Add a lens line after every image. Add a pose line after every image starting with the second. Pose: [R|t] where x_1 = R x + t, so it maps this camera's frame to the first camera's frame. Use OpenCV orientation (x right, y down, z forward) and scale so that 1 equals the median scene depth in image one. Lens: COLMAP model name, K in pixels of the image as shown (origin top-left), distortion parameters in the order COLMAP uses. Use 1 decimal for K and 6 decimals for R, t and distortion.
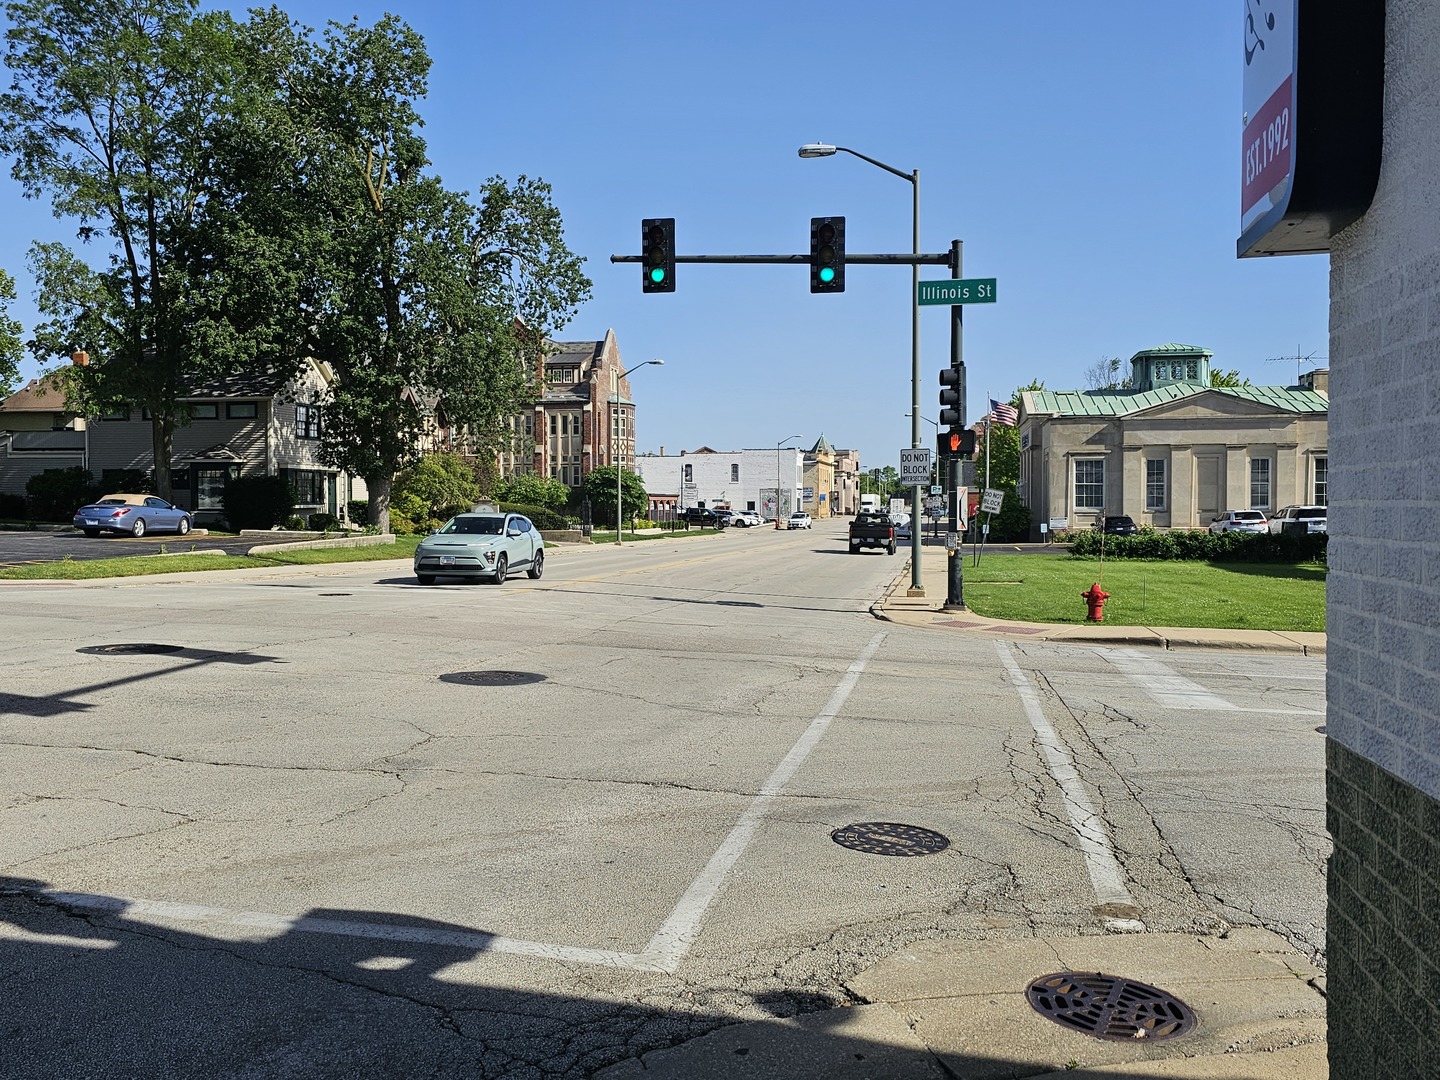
lens RADIAL K [[1103.7, 0, 678.6], [0, 1103.7, 531.8], [0, 0, 1]] dist [0.001621, -0.002184]
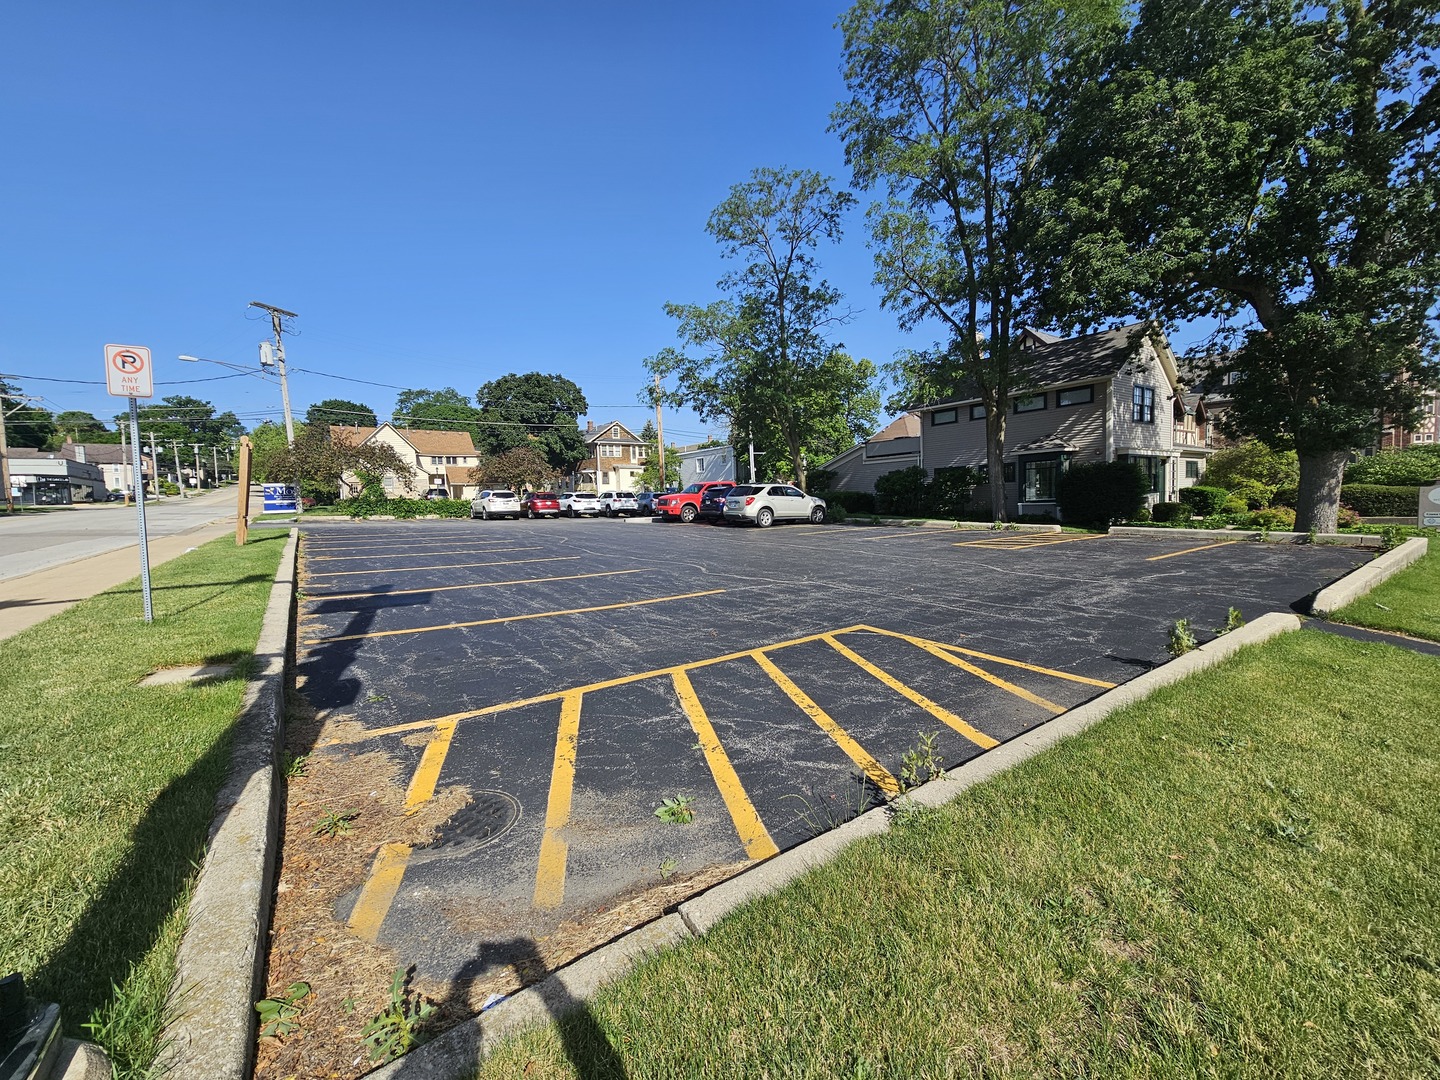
lens RADIAL K [[570.2, 0, 720.0], [0, 570.2, 540.0], [0, 0, 1]] dist [0.000341, 0.000093]
pose [[0.683554, 0.025380, -0.729459, -0.241113], [0.010798, 0.998934, 0.044874, -0.011129], [0.729820, -0.038550, 0.682551, 0.432481]]
